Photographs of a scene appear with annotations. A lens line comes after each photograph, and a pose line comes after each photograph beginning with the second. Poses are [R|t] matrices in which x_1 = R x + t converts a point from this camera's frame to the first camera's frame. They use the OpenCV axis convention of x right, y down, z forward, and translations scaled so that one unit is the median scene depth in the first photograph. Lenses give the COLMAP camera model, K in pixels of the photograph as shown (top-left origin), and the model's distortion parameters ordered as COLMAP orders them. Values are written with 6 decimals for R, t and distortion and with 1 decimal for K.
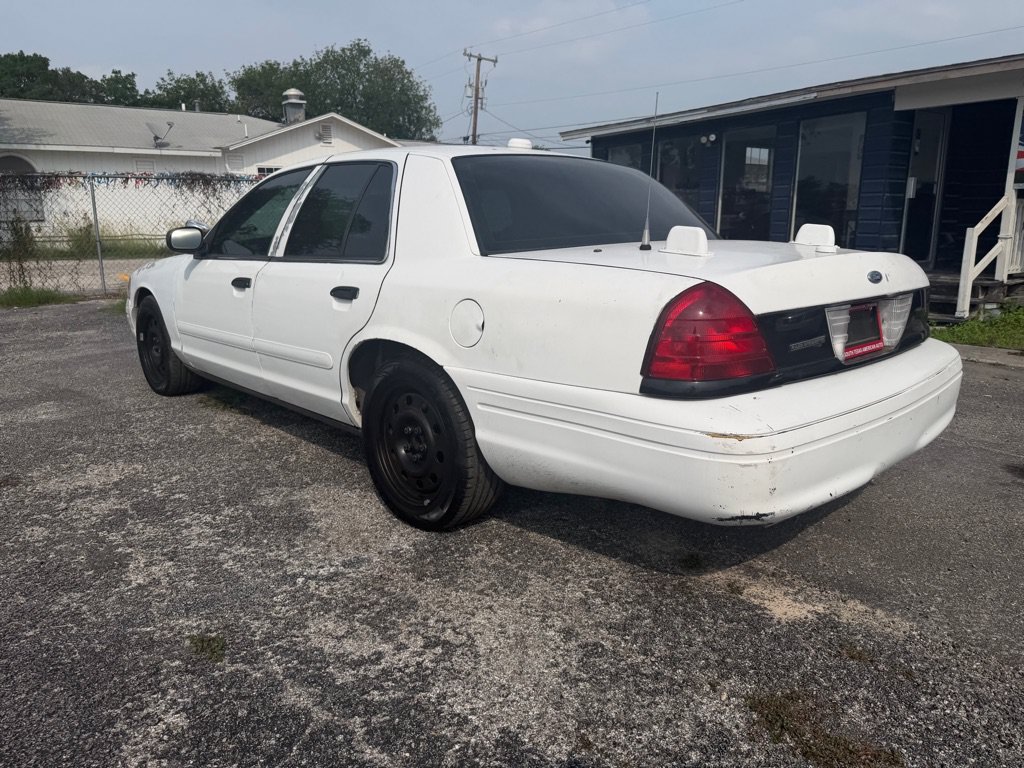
lens RADIAL K [[730.4, 0, 519.1], [0, 730.4, 371.8], [0, 0, 1]] dist [0.016817, -0.029104]
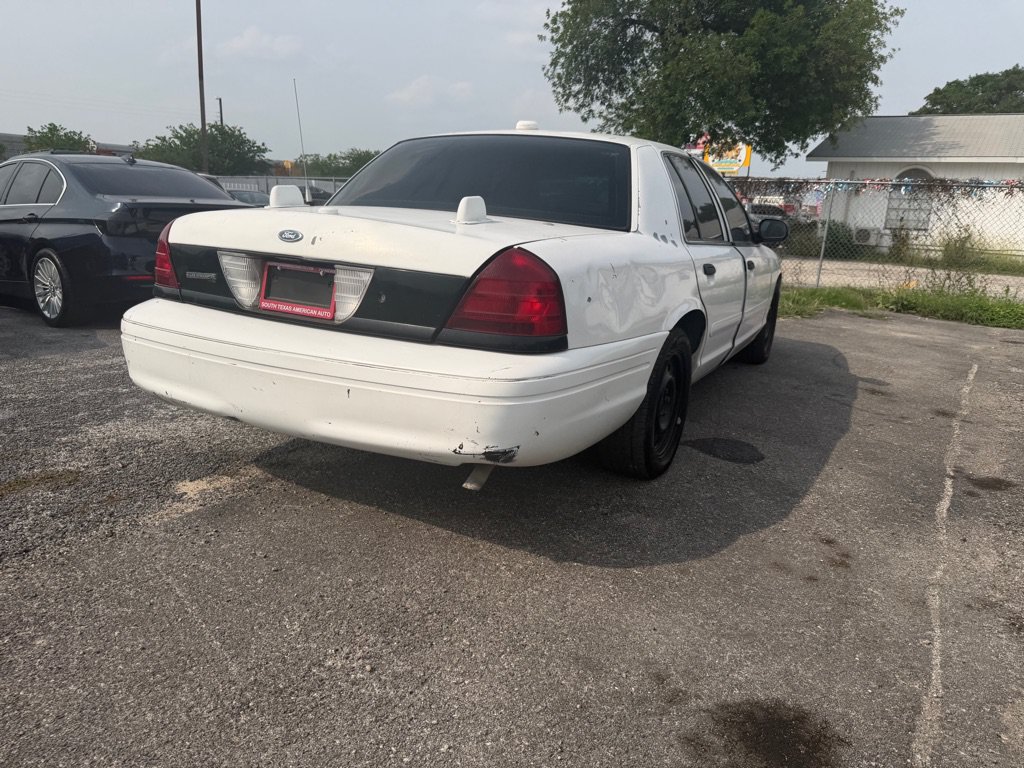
lens RADIAL K [[730.4, 0, 513.6], [0, 730.4, 384.4], [0, 0, 1]] dist [0.016817, -0.029104]
pose [[0.327116, 0.240547, -0.913856, 1.104761], [-0.246771, 0.955248, 0.163110, -0.123772], [0.912195, 0.172157, 0.371837, 0.670992]]
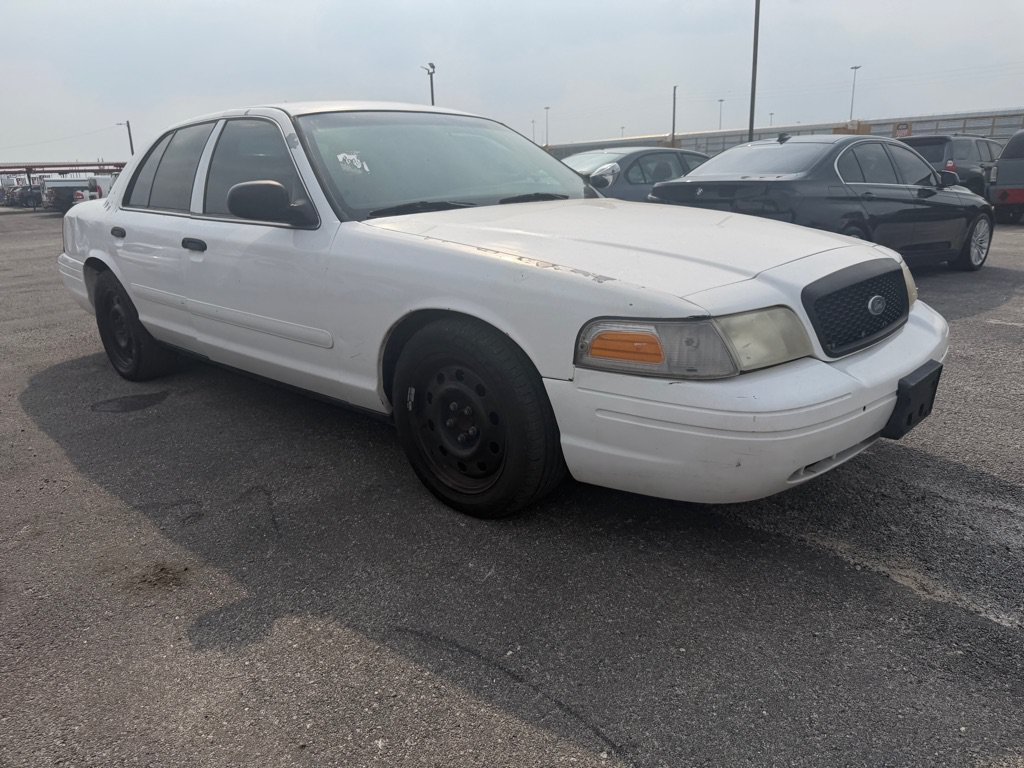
lens RADIAL K [[730.4, 0, 518.7], [0, 730.4, 379.7], [0, 0, 1]] dist [0.016817, -0.029104]
pose [[-0.997417, 0.048647, -0.052846, -0.354584], [0.018419, 0.884355, 0.466451, -0.509970], [0.069426, 0.464273, -0.882967, 2.484810]]
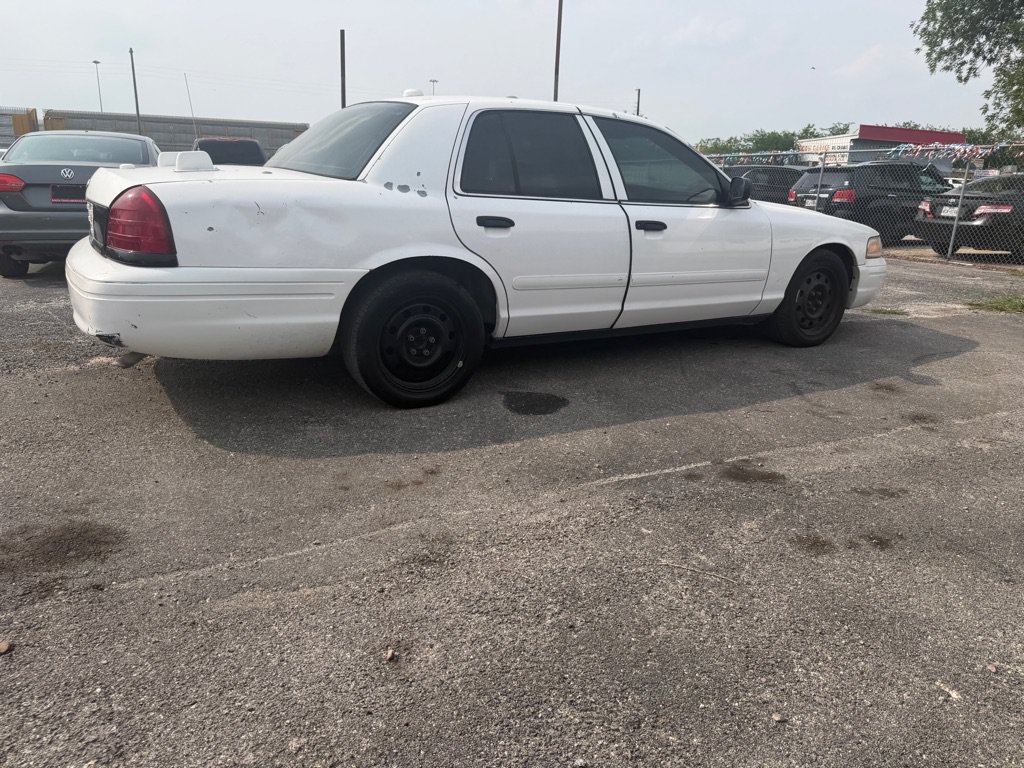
lens RADIAL K [[730.4, 0, 514.3], [0, 730.4, 382.2], [0, 0, 1]] dist [0.016817, -0.029104]
pose [[-0.207547, 0.262555, -0.942332, 1.273647], [-0.235260, 0.921638, 0.308605, -0.295581], [0.949514, 0.285743, -0.129514, 1.503800]]
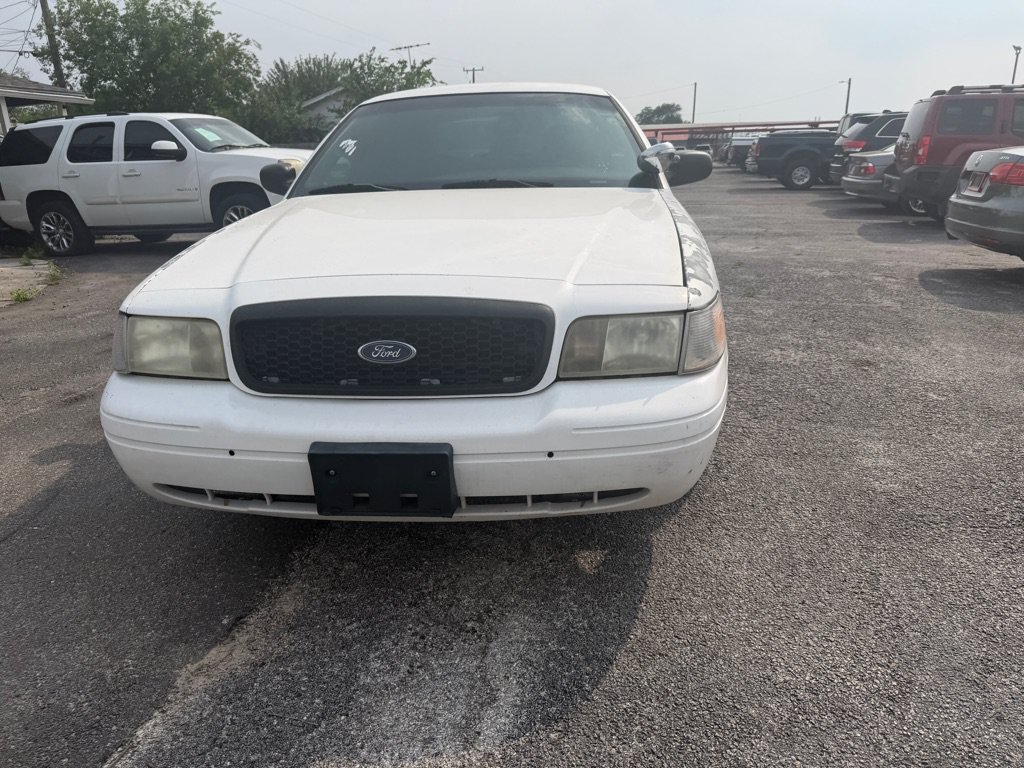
lens RADIAL K [[730.4, 0, 518.9], [0, 730.4, 389.8], [0, 0, 1]] dist [0.016817, -0.029104]
pose [[-0.673722, -0.208486, 0.708965, -1.191696], [0.182468, 0.882739, 0.432985, -0.432852], [-0.716103, 0.421076, -0.556679, 2.102699]]
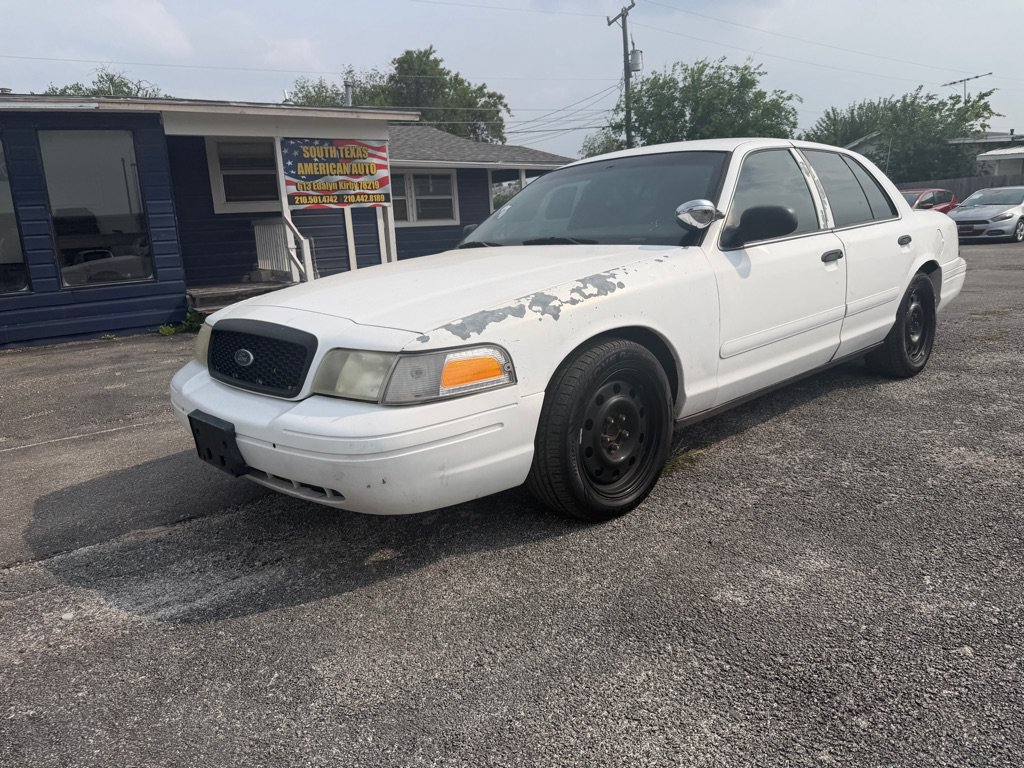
lens RADIAL K [[730.4, 0, 515.3], [0, 730.4, 372.8], [0, 0, 1]] dist [0.016817, -0.029104]
pose [[-0.007350, -0.198181, 0.980138, -1.521262], [0.260959, 0.945820, 0.193199, -0.302225], [-0.965322, 0.257195, 0.044765, 1.543560]]
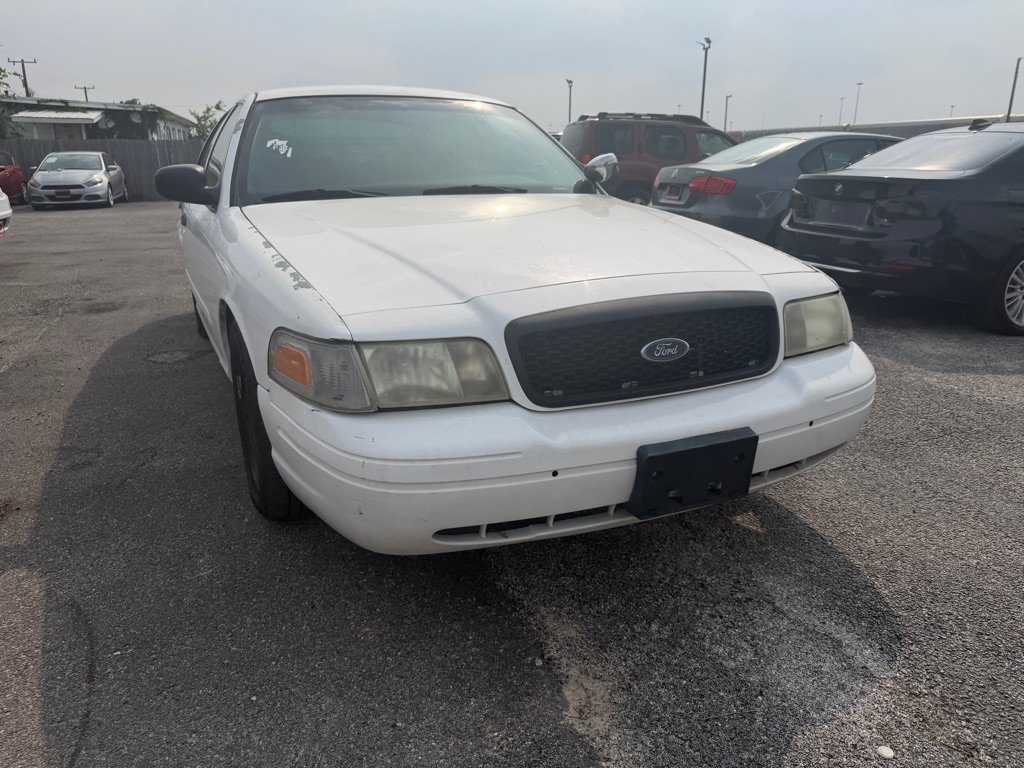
lens RADIAL K [[730.4, 0, 518.3], [0, 730.4, 390.7], [0, 0, 1]] dist [0.016817, -0.029104]
pose [[-0.952107, -0.086796, 0.293188, -0.792650], [0.070241, 0.871135, 0.485994, -0.490782], [-0.297589, 0.483312, -0.823317, 2.363993]]
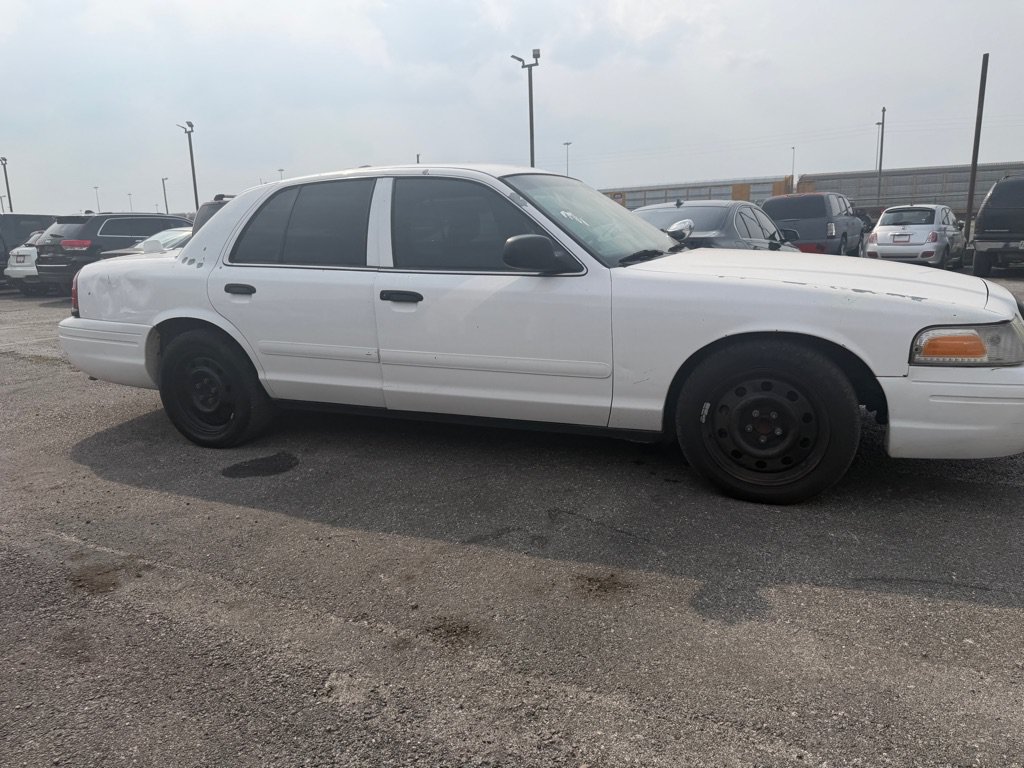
lens RADIAL K [[730.4, 0, 520.5], [0, 730.4, 377.9], [0, 0, 1]] dist [0.016817, -0.029104]
pose [[-0.915157, 0.112002, -0.387225, 0.277715], [-0.050599, 0.921107, 0.386008, -0.513010], [0.399909, 0.372851, -0.837290, 2.456895]]
